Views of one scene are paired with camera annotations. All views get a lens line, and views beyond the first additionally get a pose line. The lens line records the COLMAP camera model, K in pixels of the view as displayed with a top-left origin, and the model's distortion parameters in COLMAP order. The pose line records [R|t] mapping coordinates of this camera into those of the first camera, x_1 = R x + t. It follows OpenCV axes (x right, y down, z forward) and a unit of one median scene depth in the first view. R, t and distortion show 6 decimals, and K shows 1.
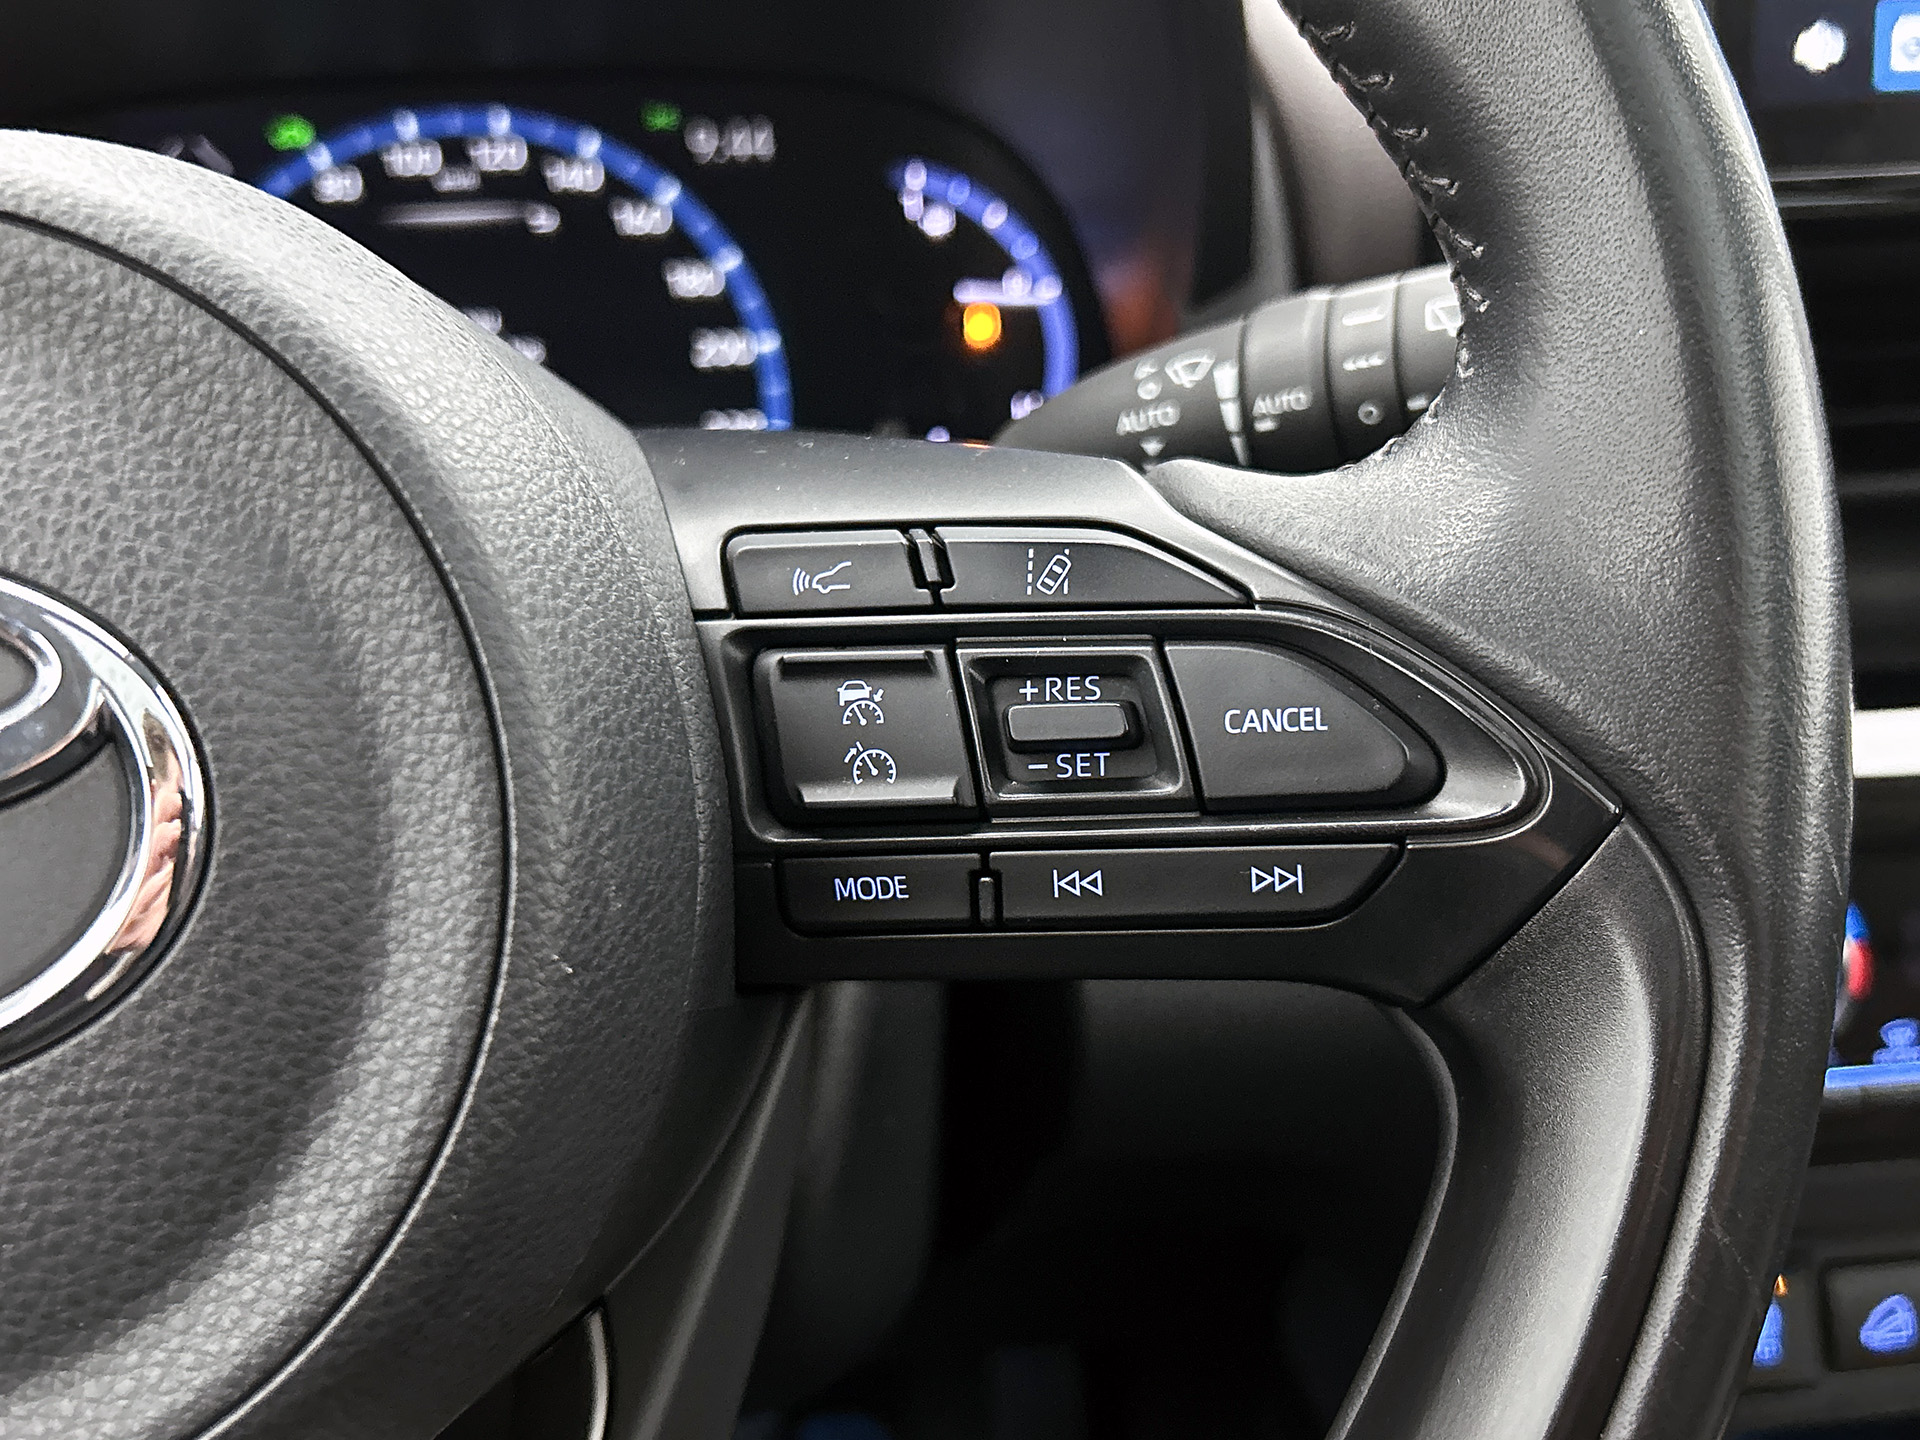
lens RADIAL K [[1942.8, 0, 914.7], [0, 1942.8, 747.0], [0, 0, 1]] dist [0.031903, 0.000000]
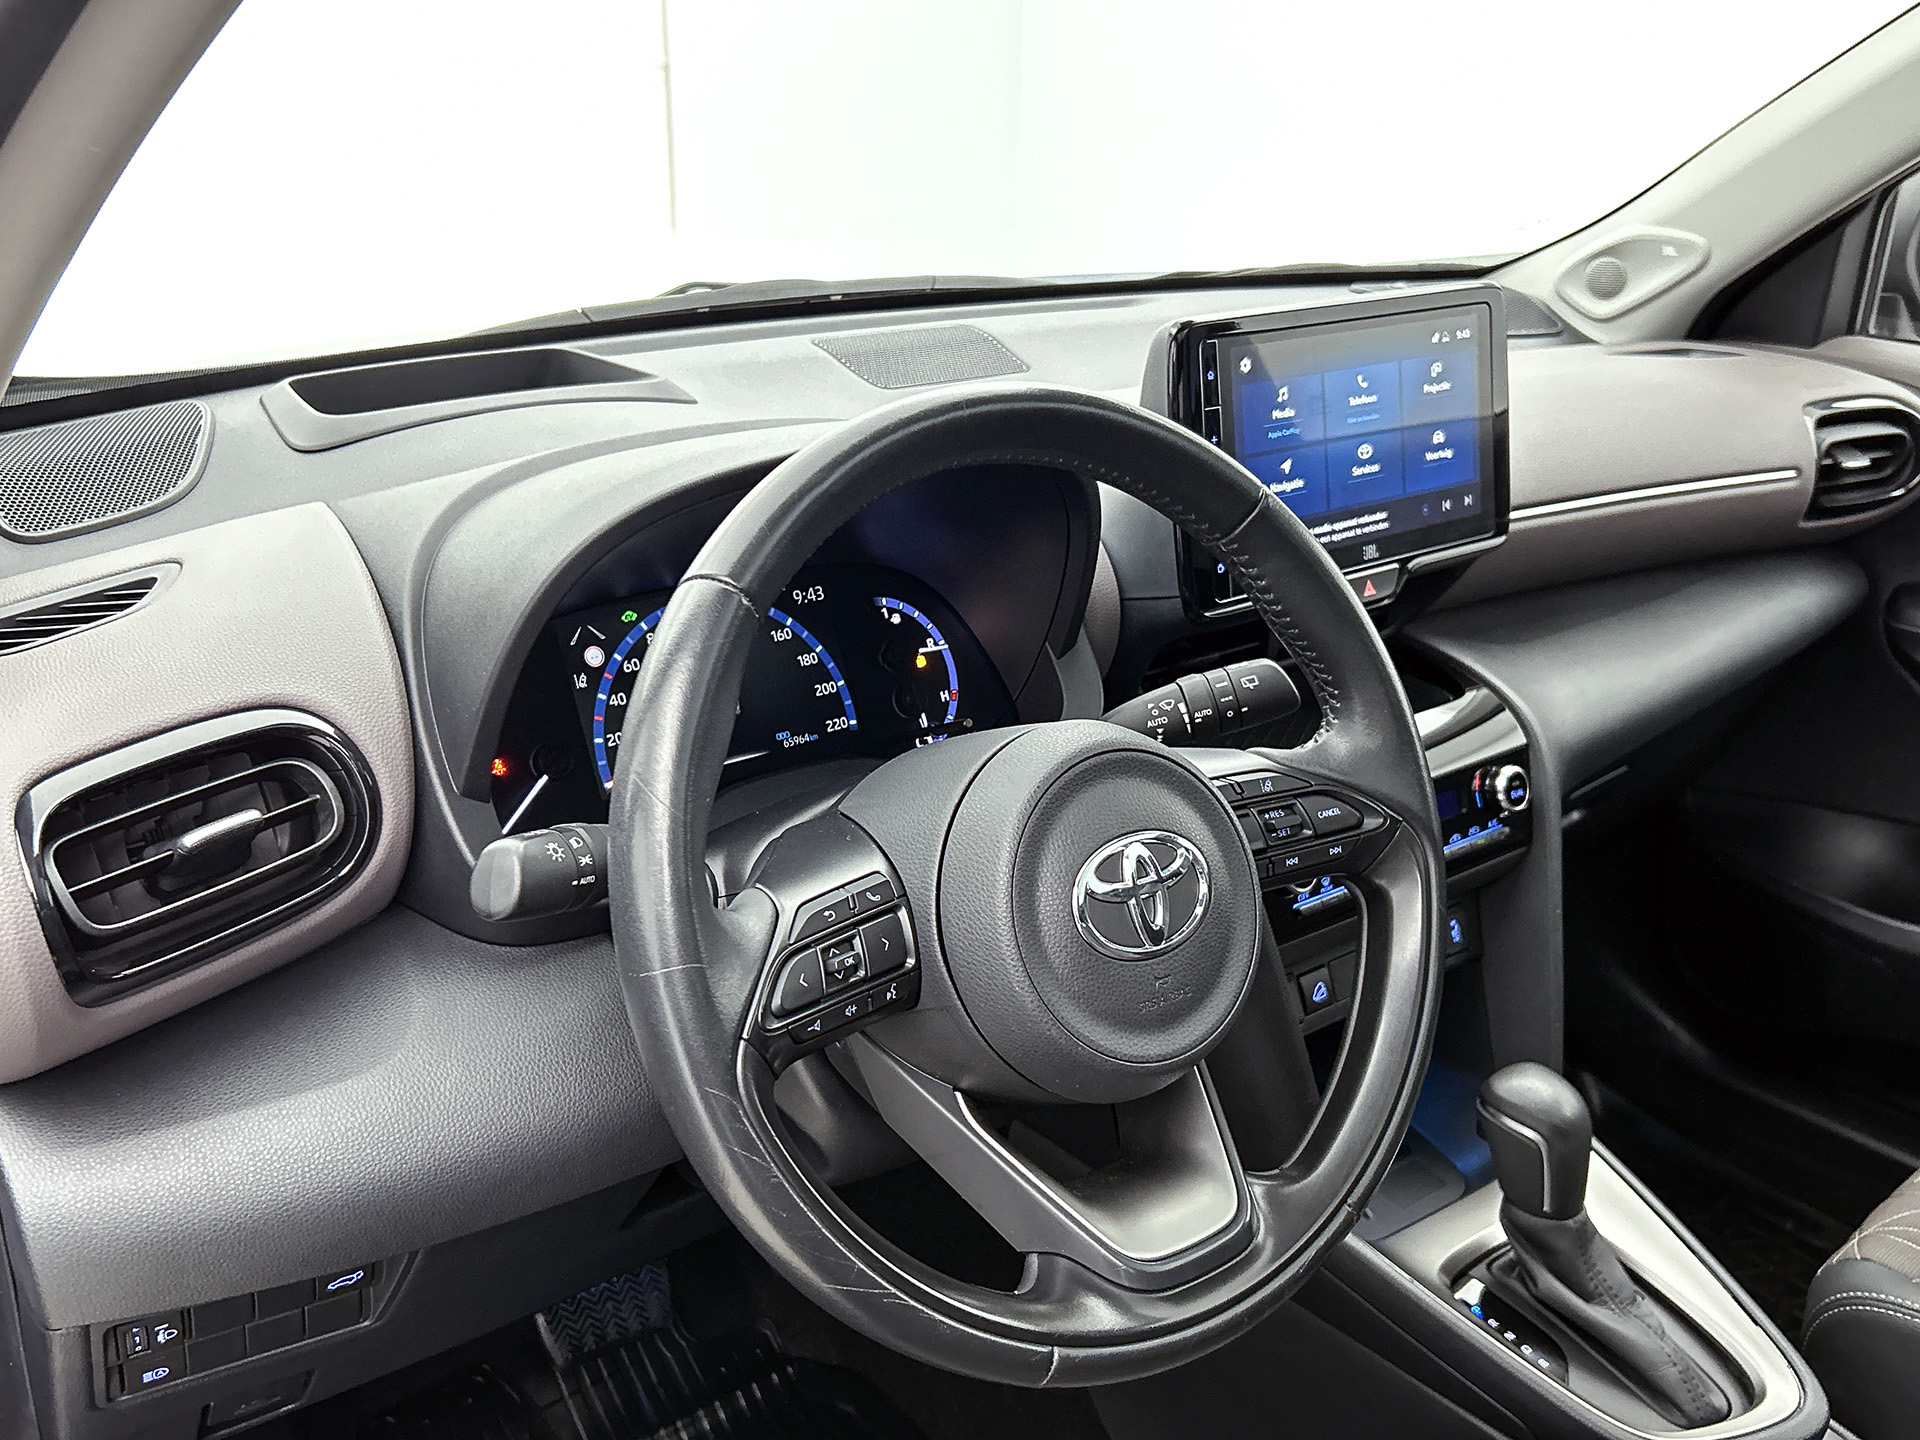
lens RADIAL K [[1860.6, 0, 973.1], [0, 1860.6, 713.7], [0, 0, 1]] dist [0.013033, 0.000000]
pose [[0.829496, -0.149028, 0.538263, -2.489141], [0.173186, 0.984872, 0.005791, -0.366639], [-0.530983, 0.088416, 0.842757, -1.925742]]
